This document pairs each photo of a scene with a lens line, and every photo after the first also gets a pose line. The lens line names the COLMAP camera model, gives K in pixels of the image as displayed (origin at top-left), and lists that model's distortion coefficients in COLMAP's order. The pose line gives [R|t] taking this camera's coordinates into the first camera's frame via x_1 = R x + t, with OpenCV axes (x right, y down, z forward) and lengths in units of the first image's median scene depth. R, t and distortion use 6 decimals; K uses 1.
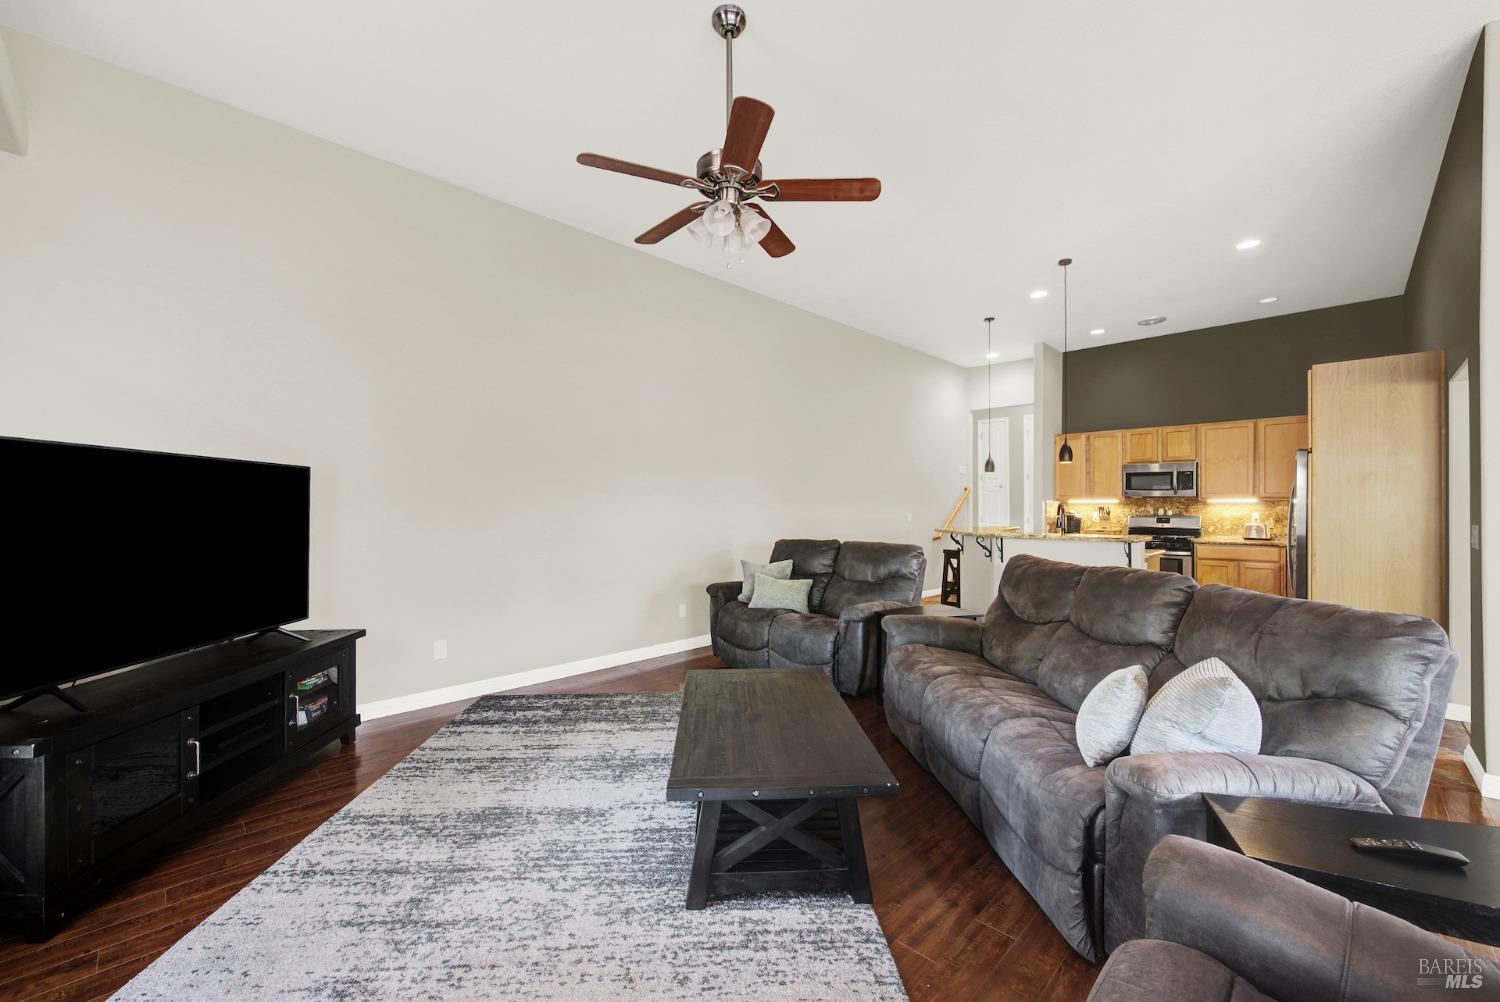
lens RADIAL K [[601.5, 0, 738.1], [0, 601.5, 510.9], [0, 0, 1]] dist [-0.000105, -0.002096]
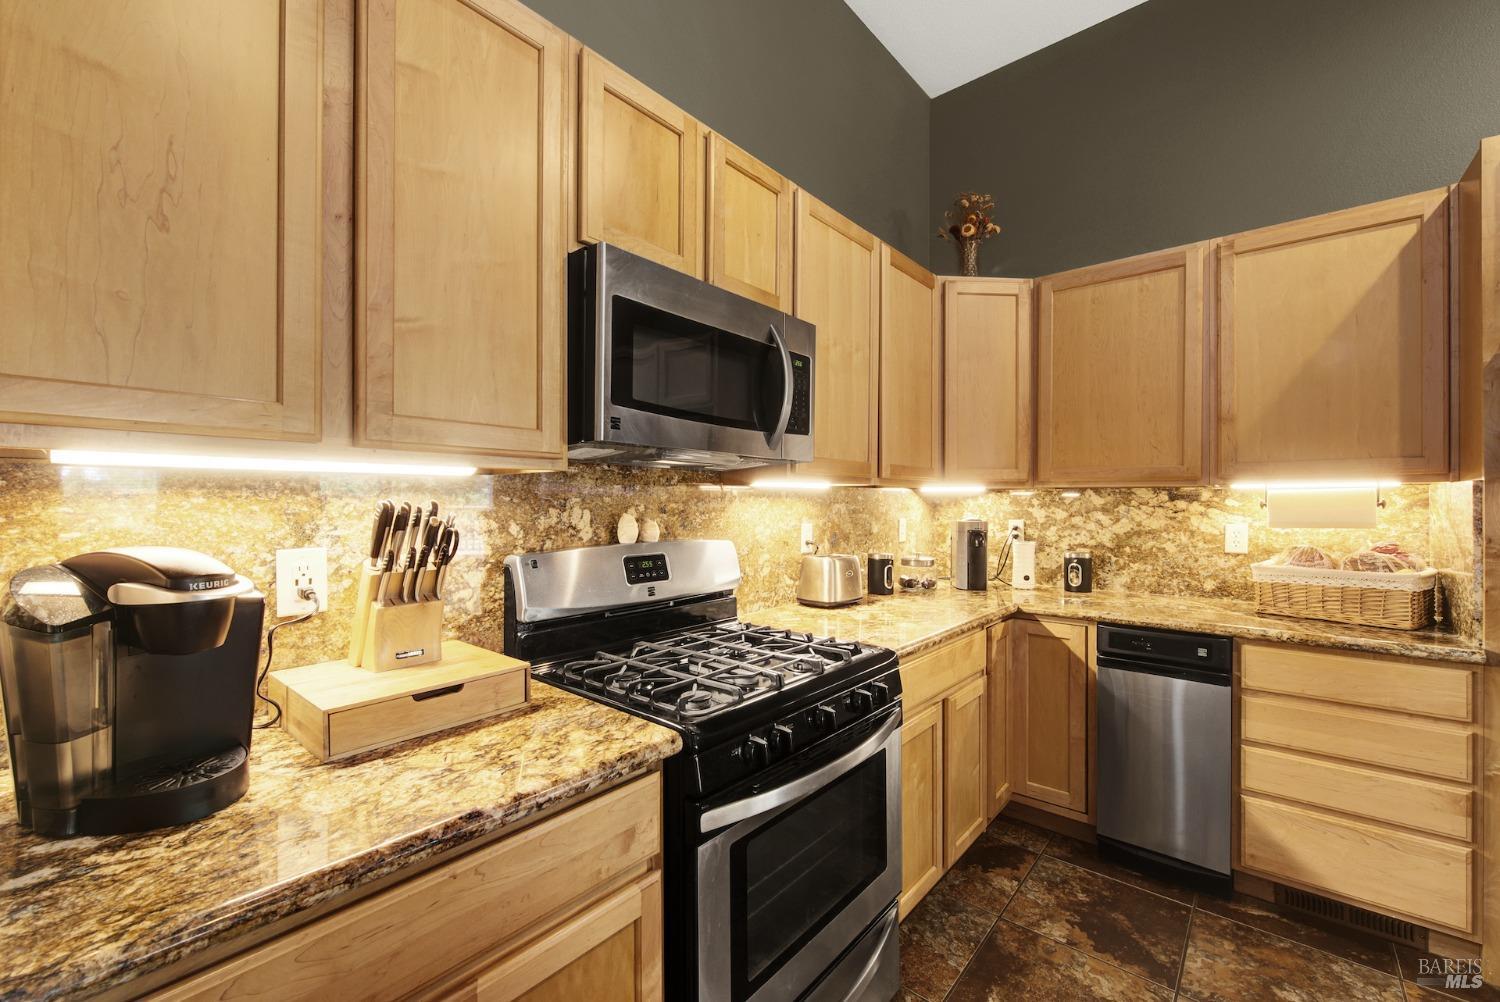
lens RADIAL K [[601.5, 0, 753.9], [0, 601.5, 504.0], [0, 0, 1]] dist [-0.000105, -0.002096]
pose [[-0.069066, 0.000698, 0.997612, 0.513554], [0.006250, 0.999980, -0.000267, -0.007730], [-0.997592, 0.006217, -0.069069, 1.034170]]
